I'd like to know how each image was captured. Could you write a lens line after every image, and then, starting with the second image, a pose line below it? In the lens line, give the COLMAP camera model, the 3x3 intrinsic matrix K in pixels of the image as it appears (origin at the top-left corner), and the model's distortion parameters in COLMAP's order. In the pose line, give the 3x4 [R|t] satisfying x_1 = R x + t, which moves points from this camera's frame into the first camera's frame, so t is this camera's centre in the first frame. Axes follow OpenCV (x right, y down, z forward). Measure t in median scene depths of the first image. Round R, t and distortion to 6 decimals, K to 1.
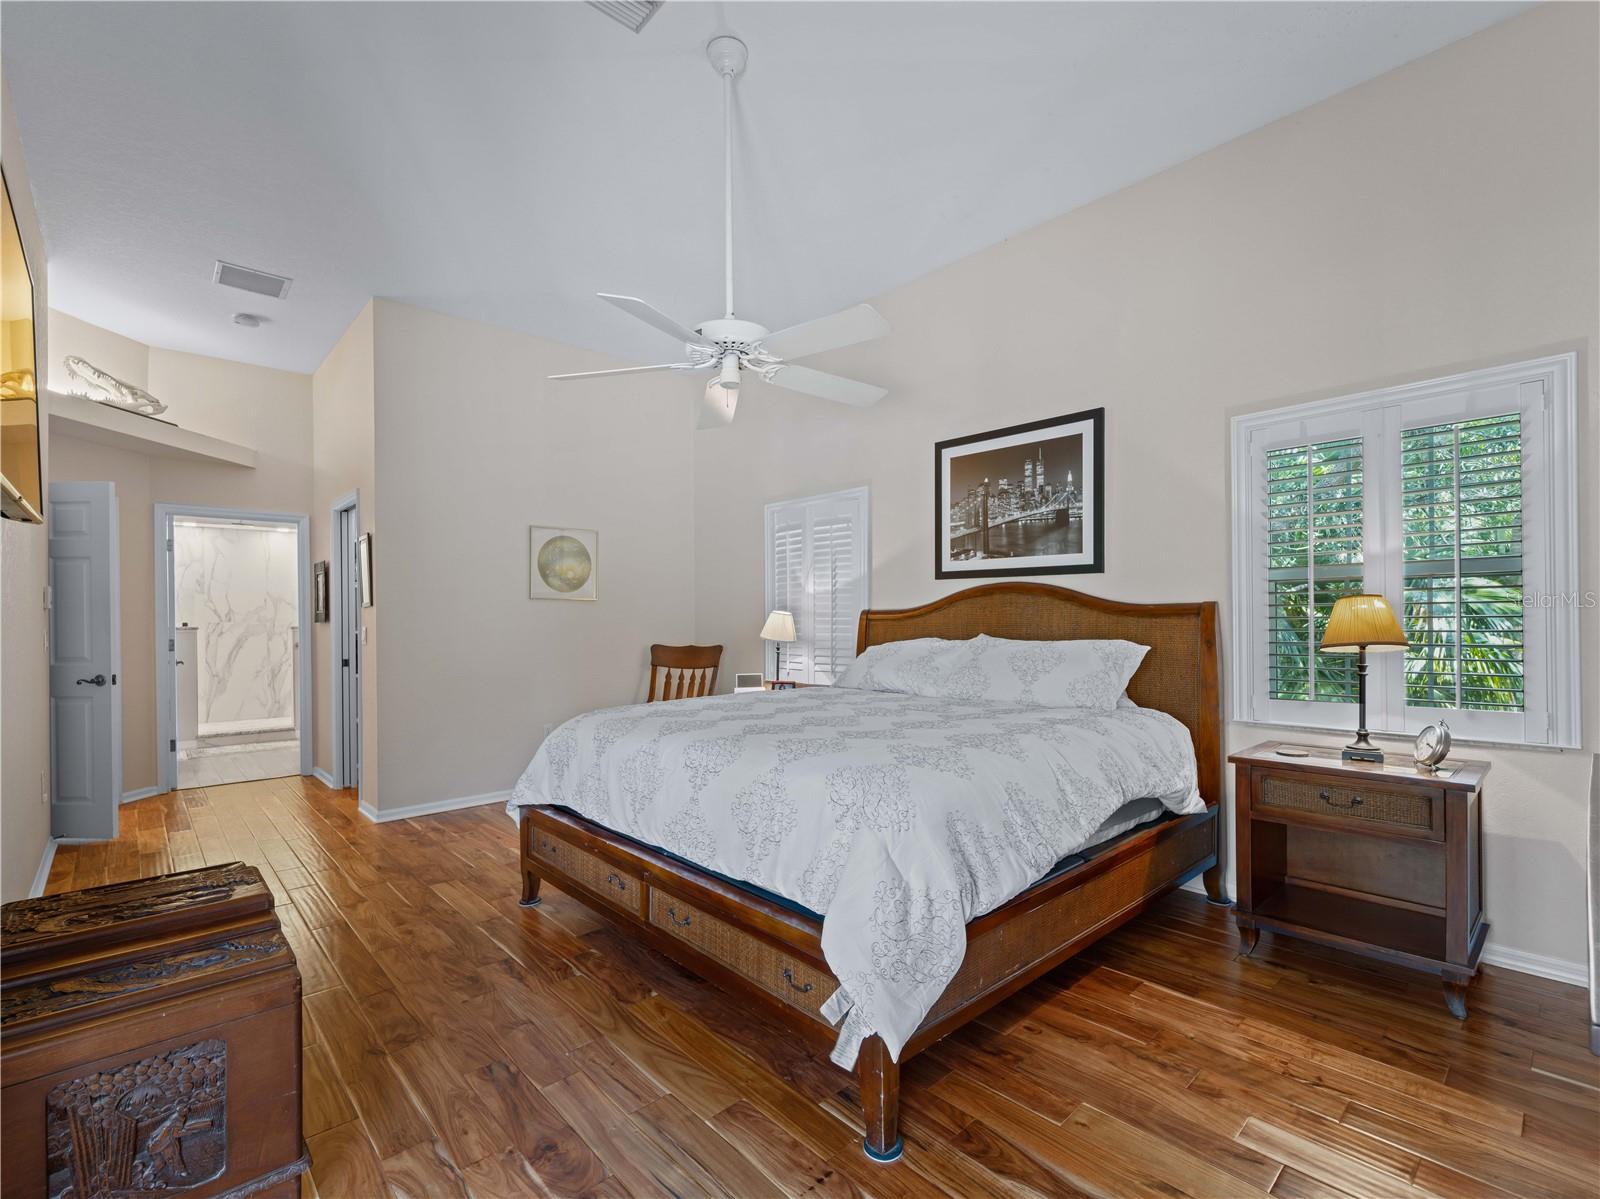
lens RADIAL K [[733.0, 0, 808.6], [0, 733.0, 626.3], [0, 0, 1]] dist [0.002382, -0.001108]
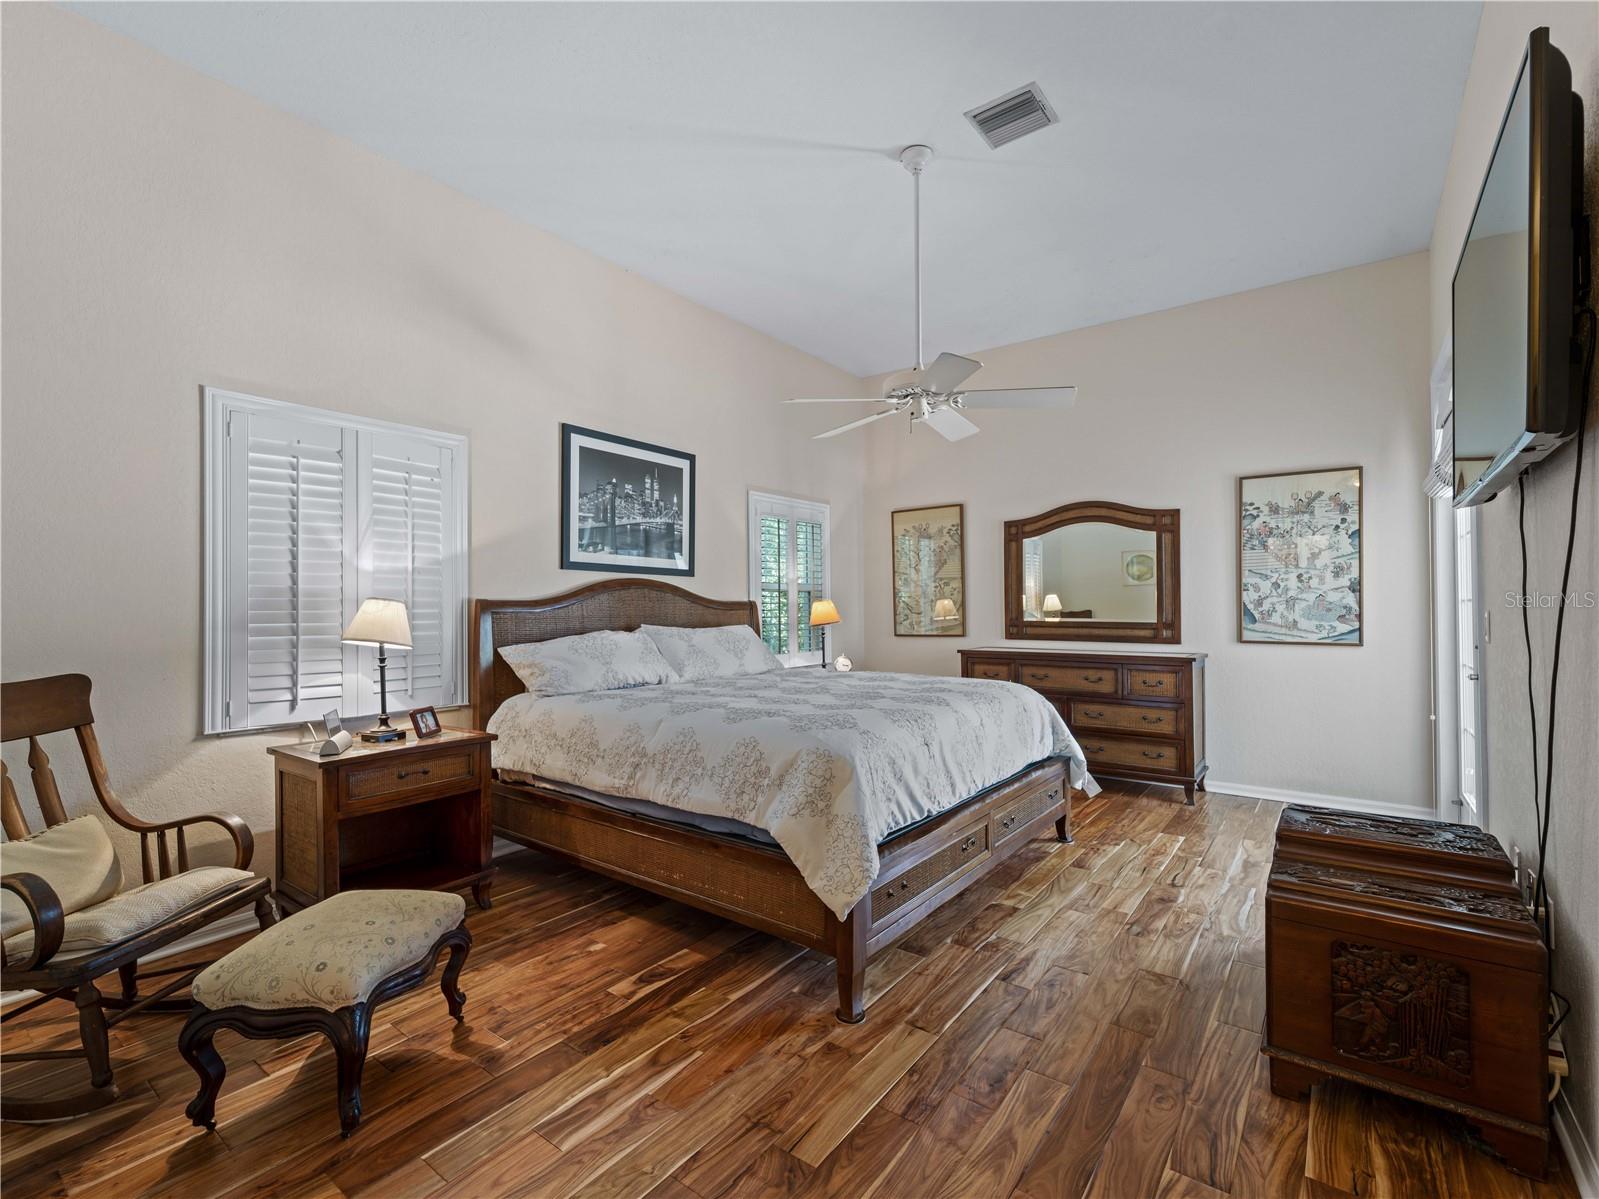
lens RADIAL K [[732.6, 0, 798.5], [0, 732.6, 599.3], [0, 0, 1]] dist [0.002382, -0.001108]
pose [[-0.174253, 0.026833, 0.984335, -0.840314], [0.024517, 0.999437, -0.022904, 0.003020], [-0.984396, 0.020142, -0.174813, 0.925872]]
